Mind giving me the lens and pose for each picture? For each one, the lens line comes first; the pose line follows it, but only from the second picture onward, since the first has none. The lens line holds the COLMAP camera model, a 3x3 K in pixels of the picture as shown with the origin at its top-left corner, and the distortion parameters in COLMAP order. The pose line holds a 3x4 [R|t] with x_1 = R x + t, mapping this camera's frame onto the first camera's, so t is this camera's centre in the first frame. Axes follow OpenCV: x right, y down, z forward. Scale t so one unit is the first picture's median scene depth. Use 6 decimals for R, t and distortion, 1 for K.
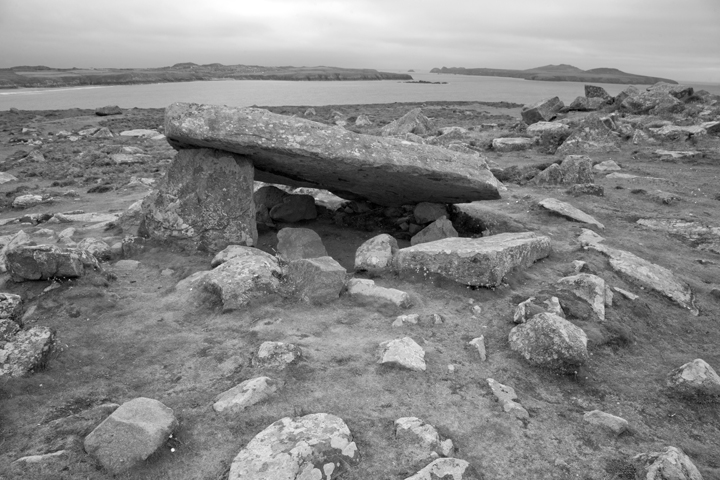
lens RADIAL K [[504.6, 0, 360.6], [0, 504.6, 229.4], [0, 0, 1]] dist [-0.131659, 0.066262]
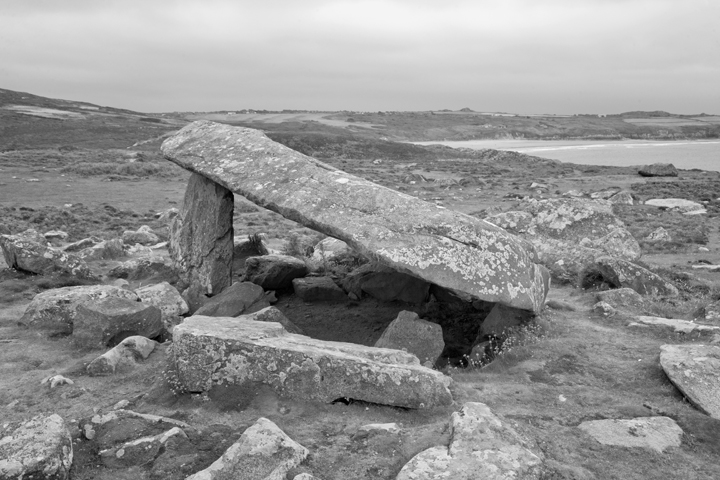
lens RADIAL K [[737.7, 0, 356.1], [0, 737.7, 215.8], [0, 0, 1]] dist [0.034485, 0.000000]
pose [[0.587749, 0.093628, -0.803608, 0.880293], [-0.241191, 0.968393, -0.063577, -0.070979], [0.772256, 0.231190, 0.591754, 0.447968]]
